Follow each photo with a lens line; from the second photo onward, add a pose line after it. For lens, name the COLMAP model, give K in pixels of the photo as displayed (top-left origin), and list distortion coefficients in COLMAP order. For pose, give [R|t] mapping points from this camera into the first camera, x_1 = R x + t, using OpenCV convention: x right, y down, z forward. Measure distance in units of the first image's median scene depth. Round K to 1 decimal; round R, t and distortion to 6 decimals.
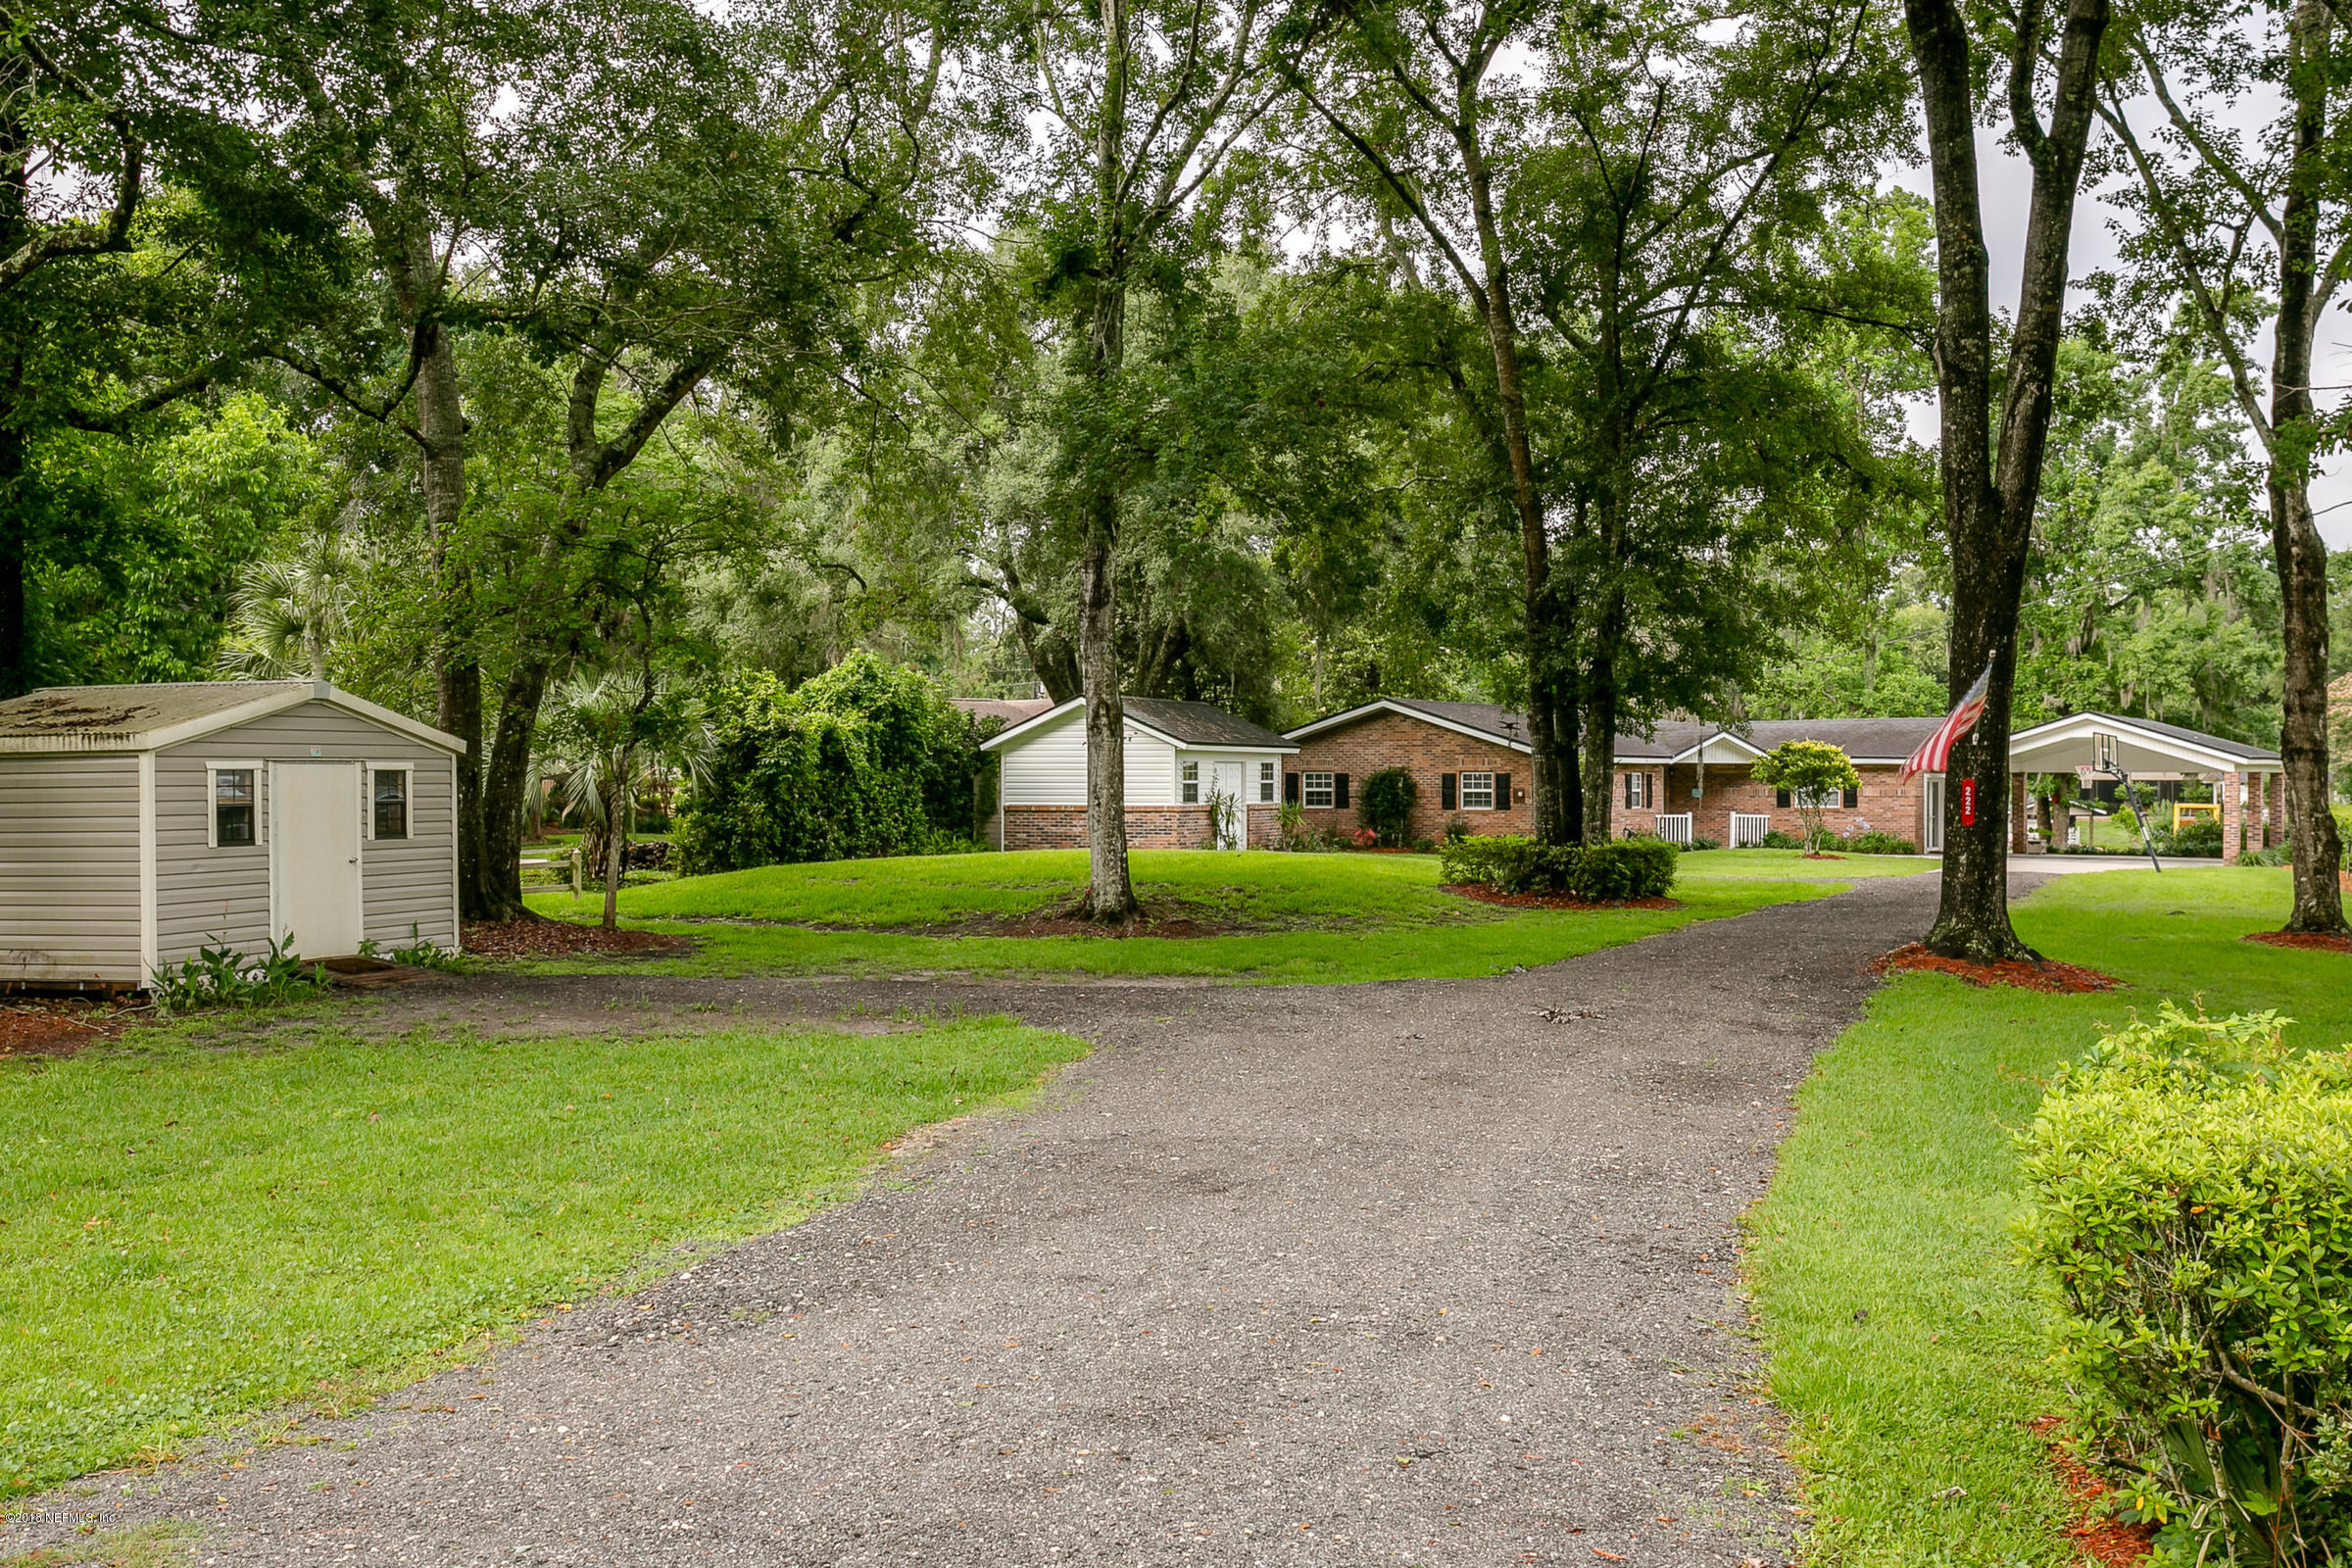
lens RADIAL K [[2112.9, 0, 1176.0], [0, 2112.9, 784.0], [0, 0, 1]] dist [0.010442, 0.005274]
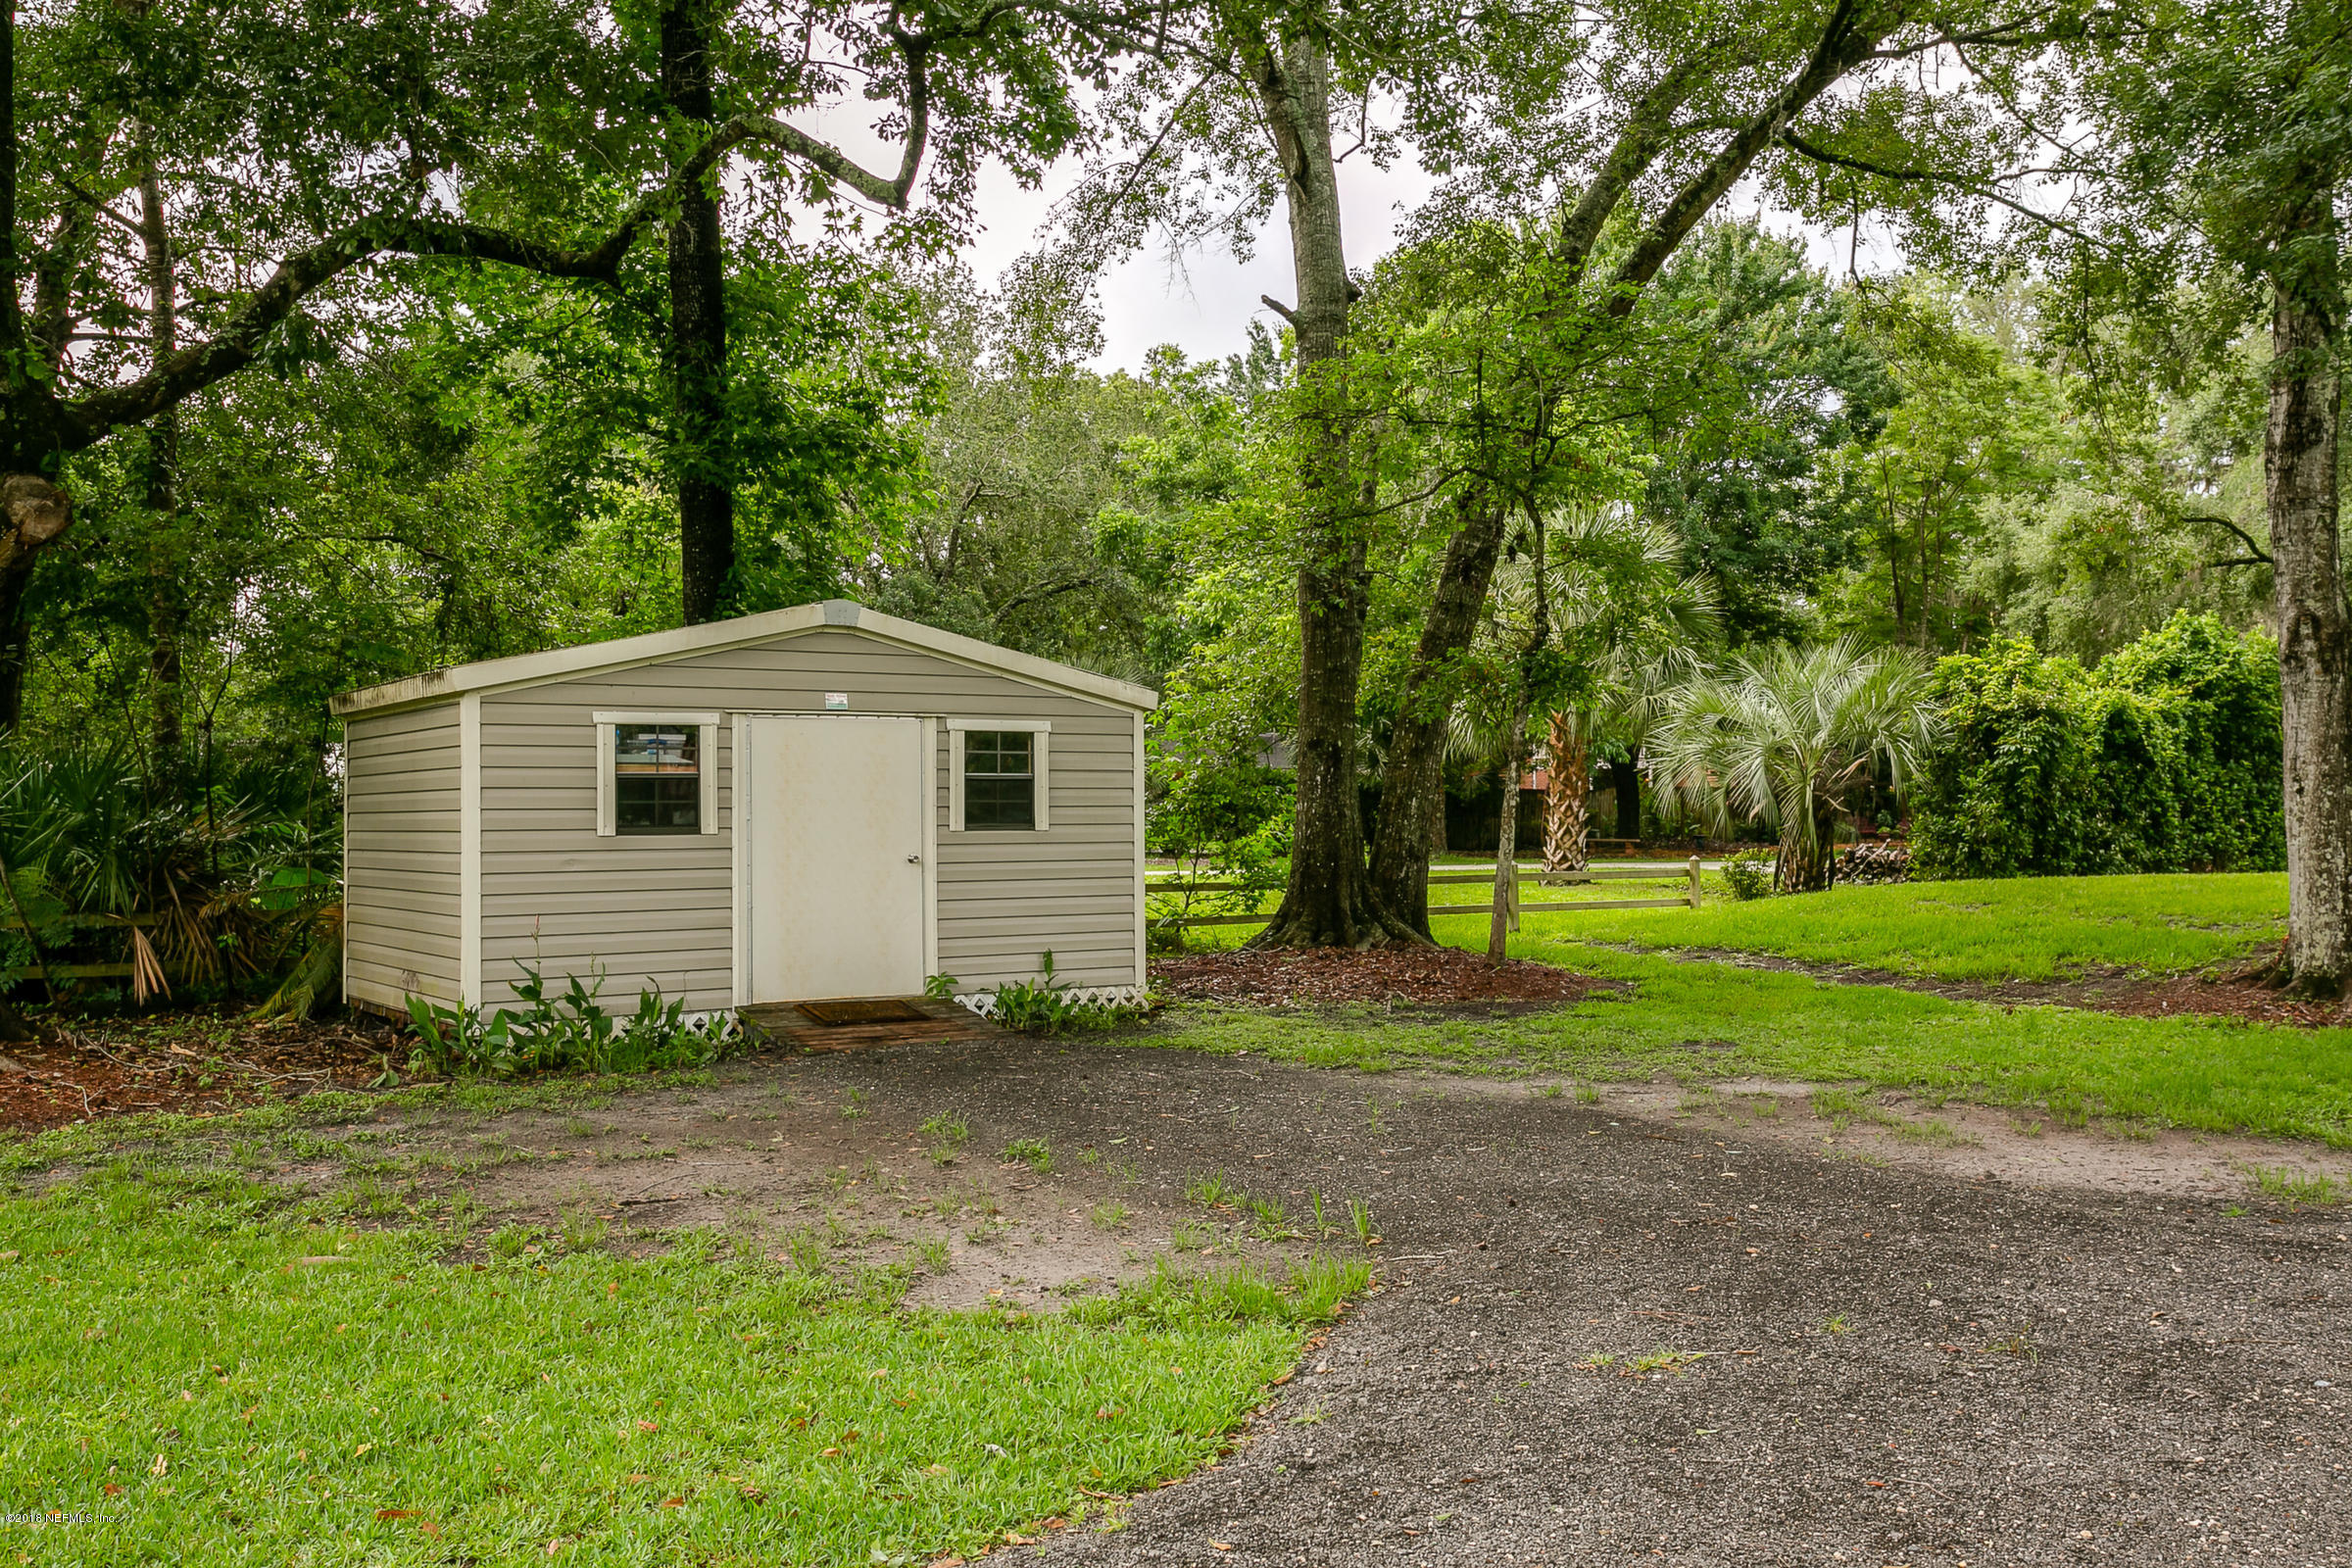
lens RADIAL K [[2112.9, 0, 1176.0], [0, 2112.9, 784.0], [0, 0, 1]] dist [0.010442, 0.005274]
pose [[0.796255, -0.003109, -0.604953, 0.069967], [0.000859, 0.999992, -0.004009, 0.009928], [0.604960, 0.002672, 0.796251, 0.349341]]
